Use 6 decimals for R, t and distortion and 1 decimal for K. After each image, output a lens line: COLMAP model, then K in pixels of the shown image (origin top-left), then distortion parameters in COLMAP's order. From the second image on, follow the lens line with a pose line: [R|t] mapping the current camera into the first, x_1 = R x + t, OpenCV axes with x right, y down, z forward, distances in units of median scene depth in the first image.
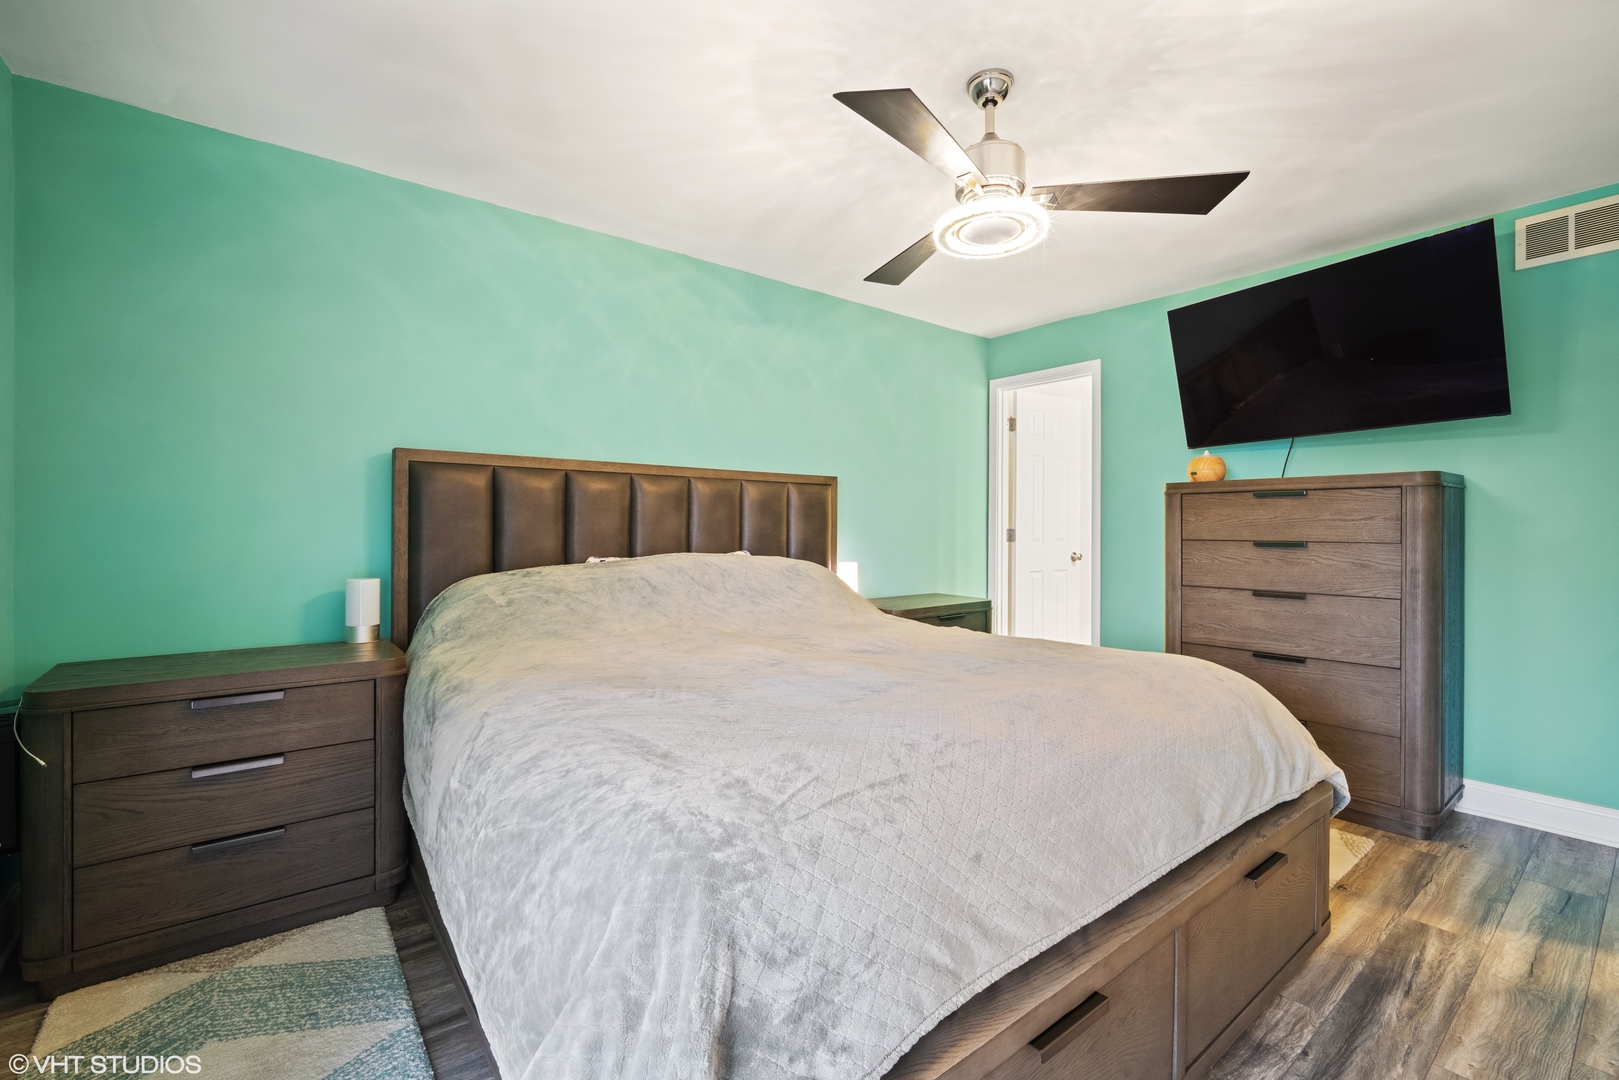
lens RADIAL K [[710.8, 0, 813.0], [0, 710.8, 528.8], [0, 0, 1]] dist [-0.015895, 0.000311]
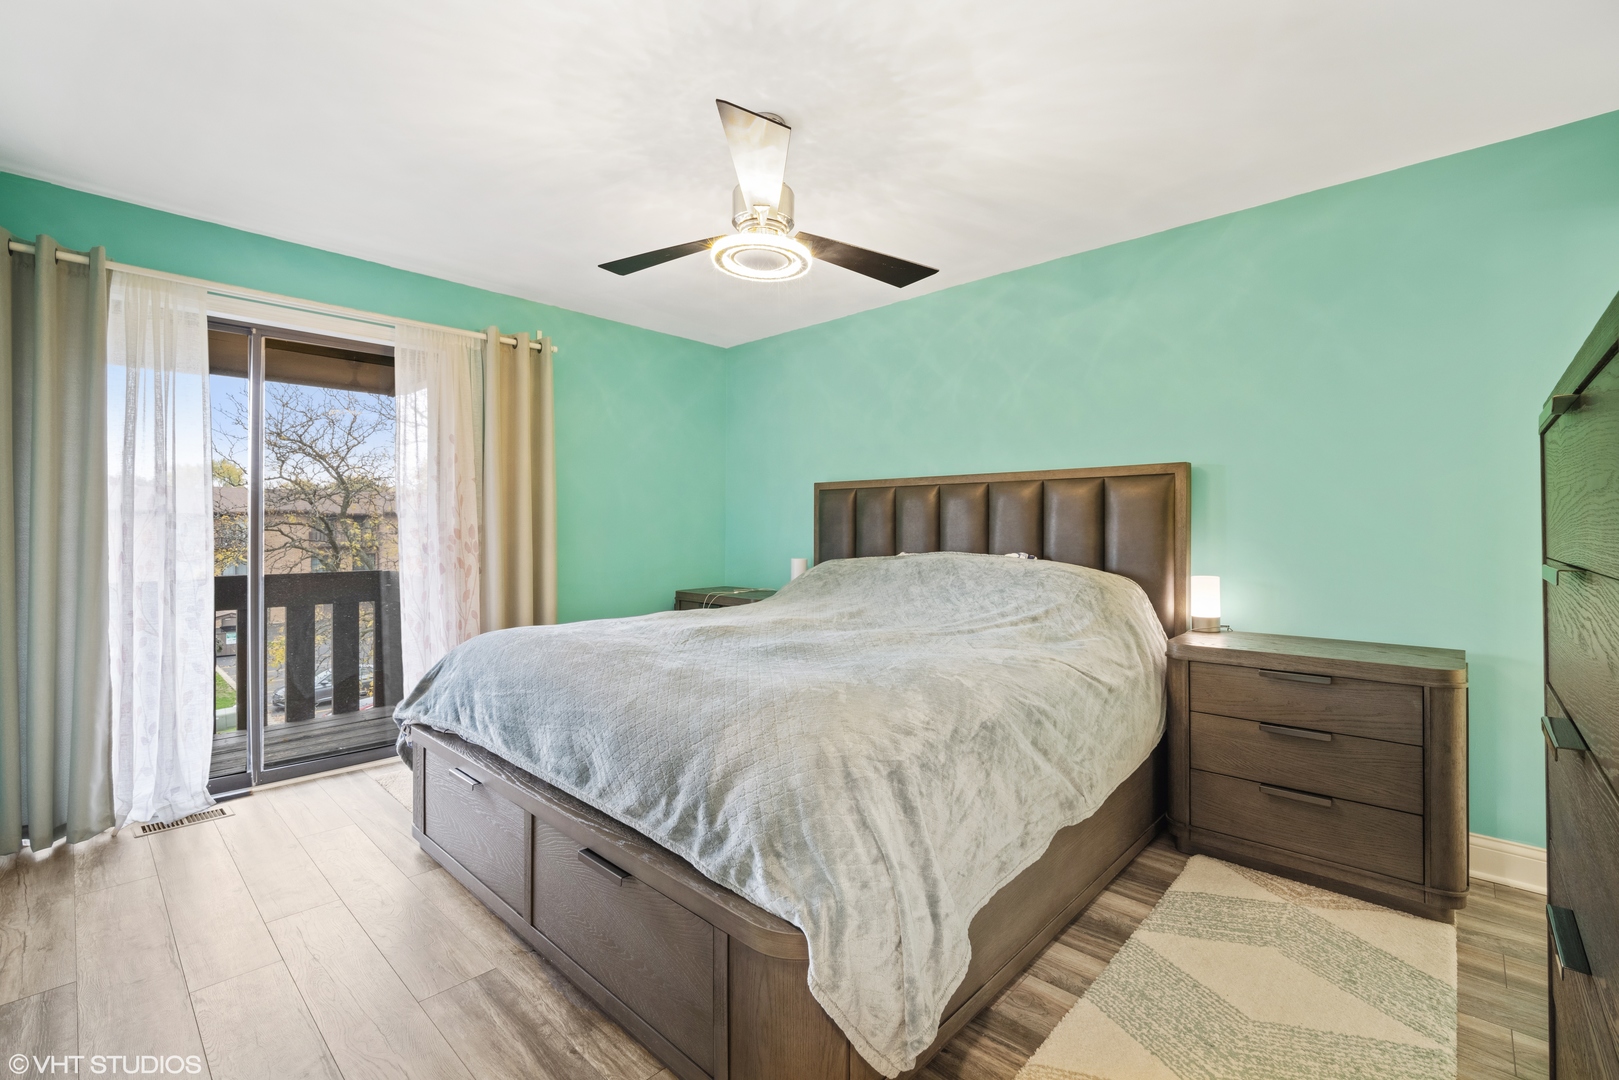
lens RADIAL K [[710.8, 0, 813.0], [0, 710.8, 528.8], [0, 0, 1]] dist [-0.015895, 0.000311]
pose [[0.135392, -0.008784, -0.990753, 0.971932], [0.002336, 0.999961, -0.008546, 0.006758], [0.990789, -0.001157, 0.135407, 0.667538]]
